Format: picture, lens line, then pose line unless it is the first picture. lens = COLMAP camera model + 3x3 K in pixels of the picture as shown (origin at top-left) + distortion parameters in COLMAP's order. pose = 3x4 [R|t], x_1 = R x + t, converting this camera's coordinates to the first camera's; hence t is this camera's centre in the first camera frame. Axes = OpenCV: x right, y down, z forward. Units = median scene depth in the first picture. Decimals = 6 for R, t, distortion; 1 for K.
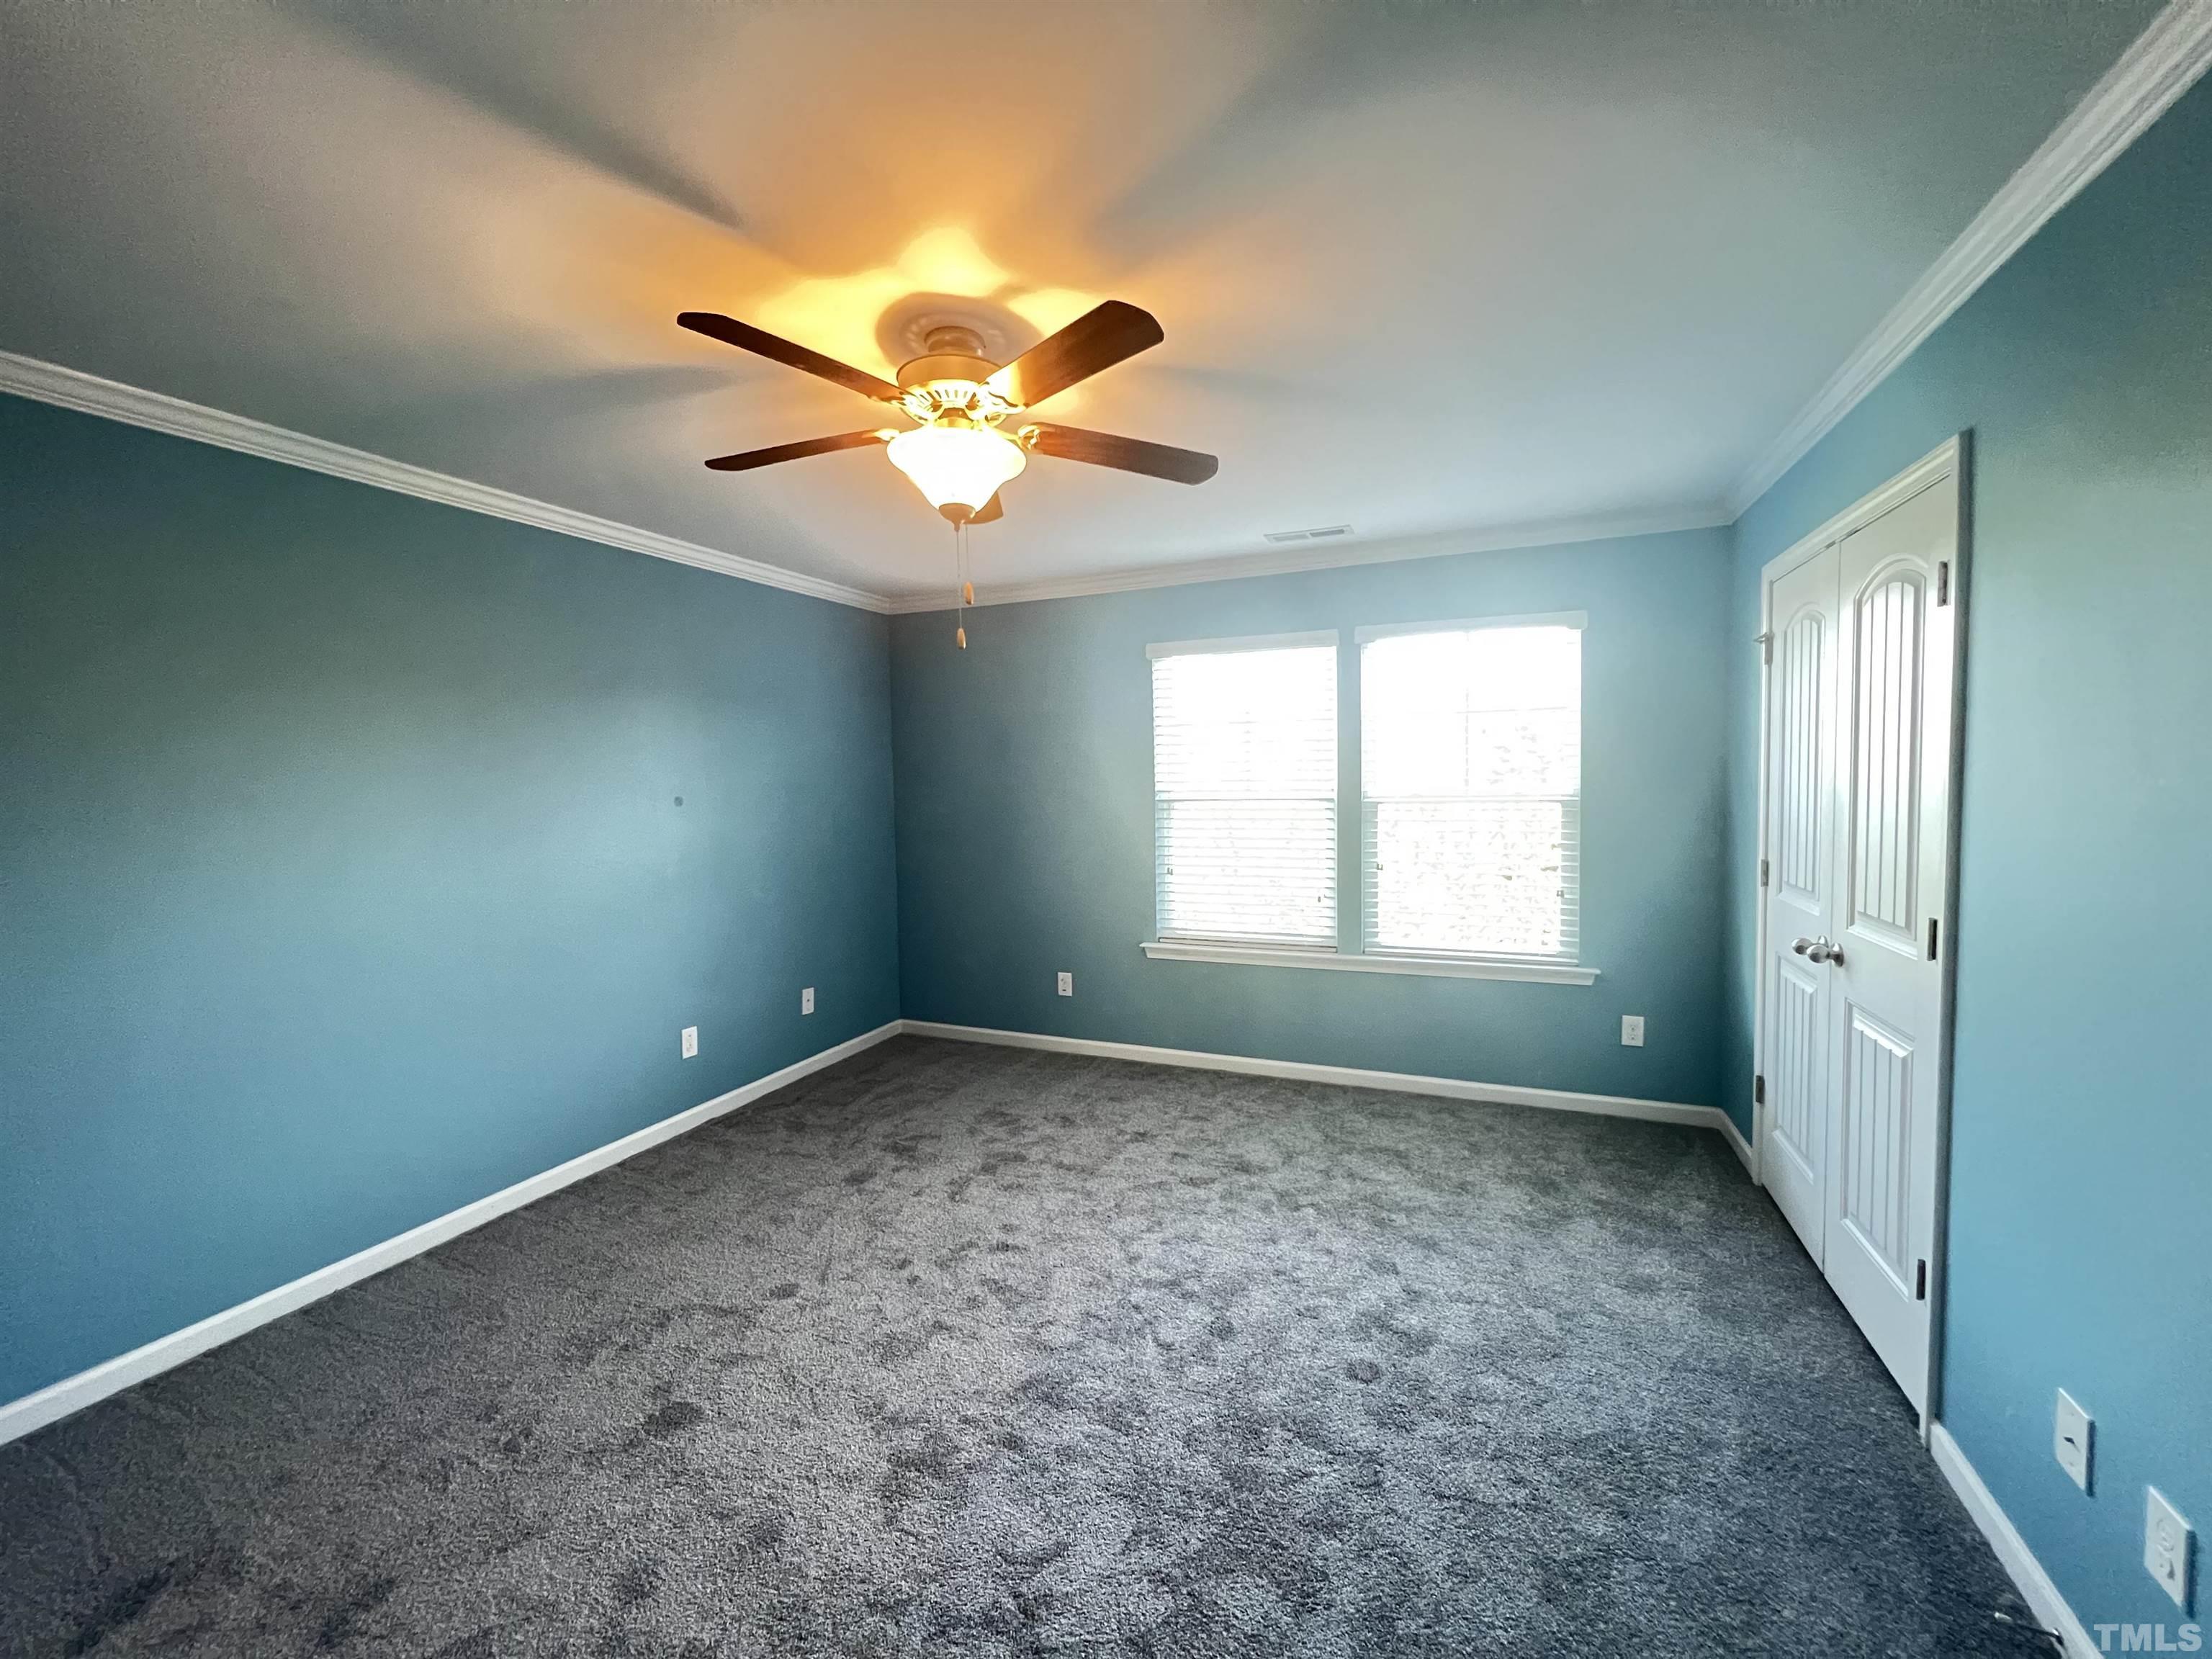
lens RADIAL K [[888.5, 0, 1110.1], [0, 888.5, 834.5], [0, 0, 1]] dist [-0.003967, 0.000933]
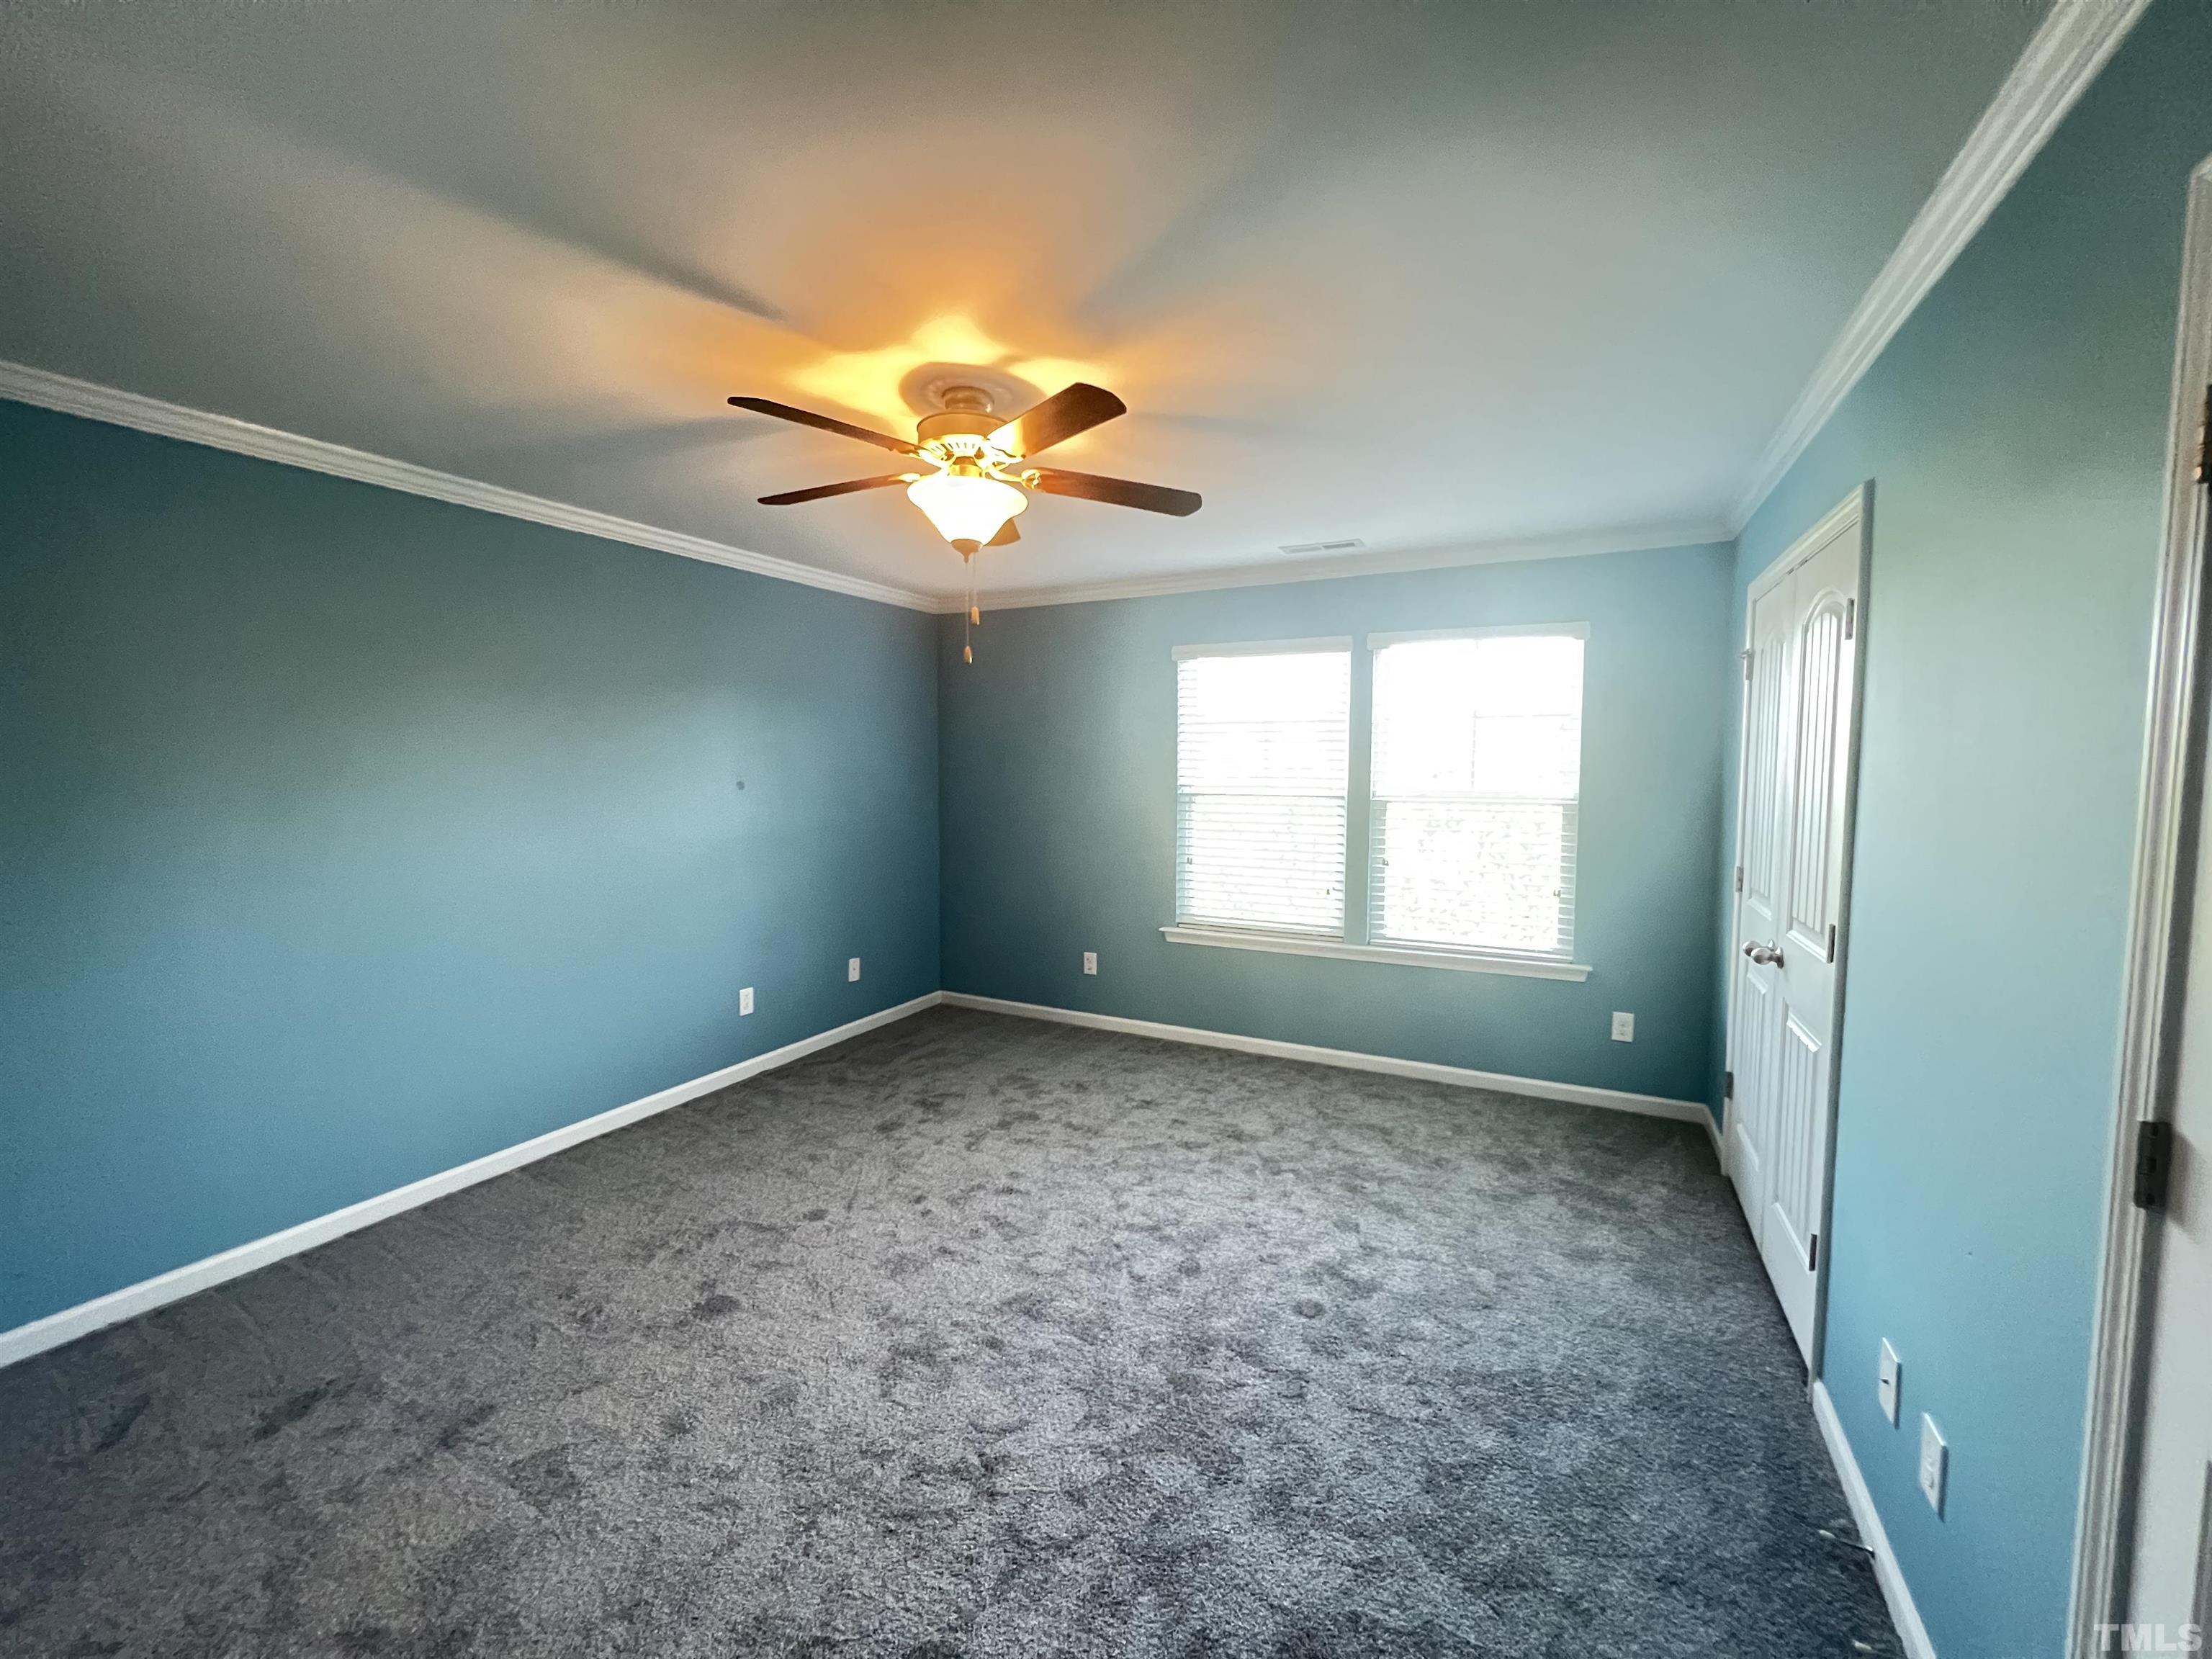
lens RADIAL K [[888.5, 0, 1113.1], [0, 888.5, 836.3], [0, 0, 1]] dist [-0.003967, 0.000933]
pose [[0.997219, 0.026966, -0.069482, 0.094948], [-0.025735, 0.999497, 0.018551, -0.010357], [0.069947, -0.016711, 0.997411, -0.128532]]
